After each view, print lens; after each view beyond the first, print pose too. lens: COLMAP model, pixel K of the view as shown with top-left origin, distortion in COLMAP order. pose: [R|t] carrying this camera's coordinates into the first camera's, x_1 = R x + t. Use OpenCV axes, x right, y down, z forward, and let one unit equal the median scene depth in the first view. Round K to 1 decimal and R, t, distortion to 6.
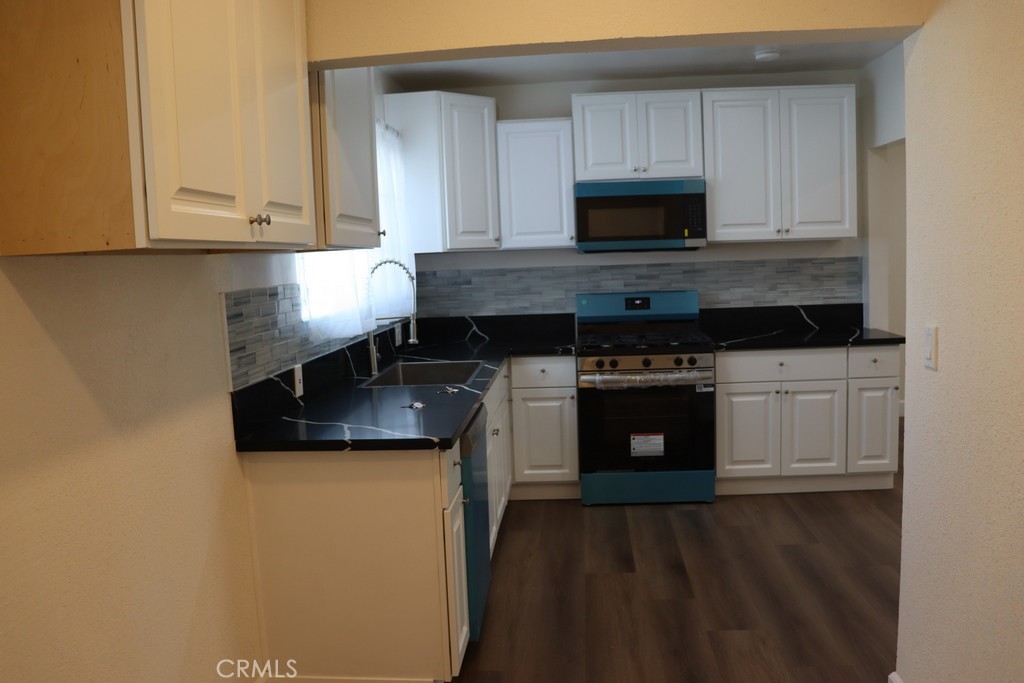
lens RADIAL K [[844.6, 0, 509.3], [0, 844.6, 346.6], [0, 0, 1]] dist [-0.179785, 0.164762]
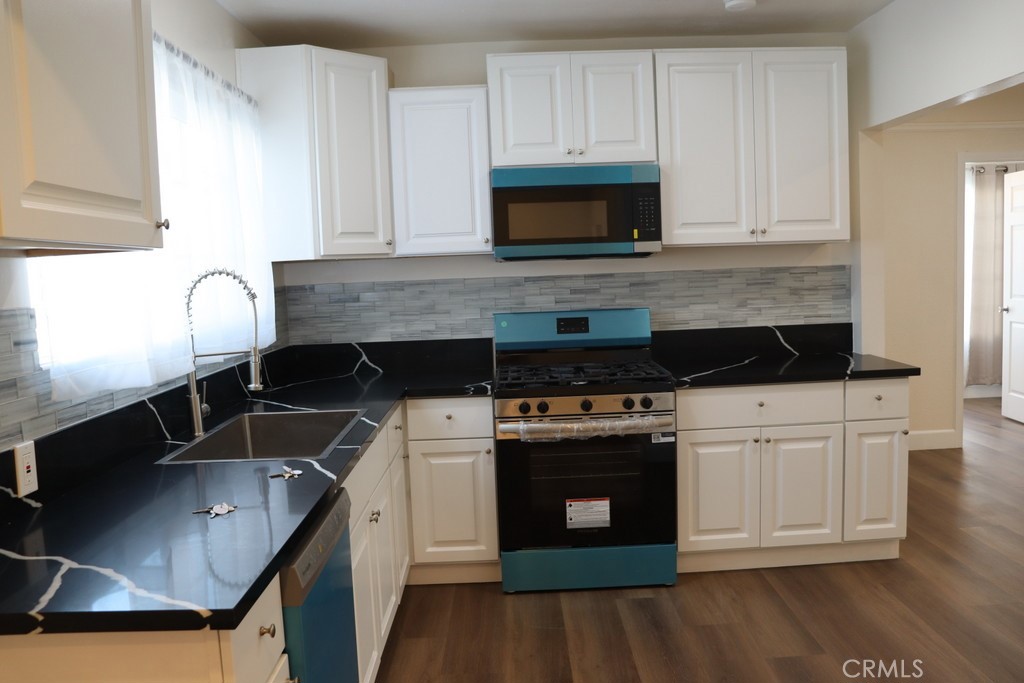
lens RADIAL K [[844.6, 0, 509.3], [0, 844.6, 346.6], [0, 0, 1]] dist [-0.179785, 0.164762]
pose [[0.996419, -0.007551, 0.084221, 0.030673], [0.008750, 0.999865, -0.013885, -0.023219], [-0.084105, 0.014573, 0.996350, 0.247771]]
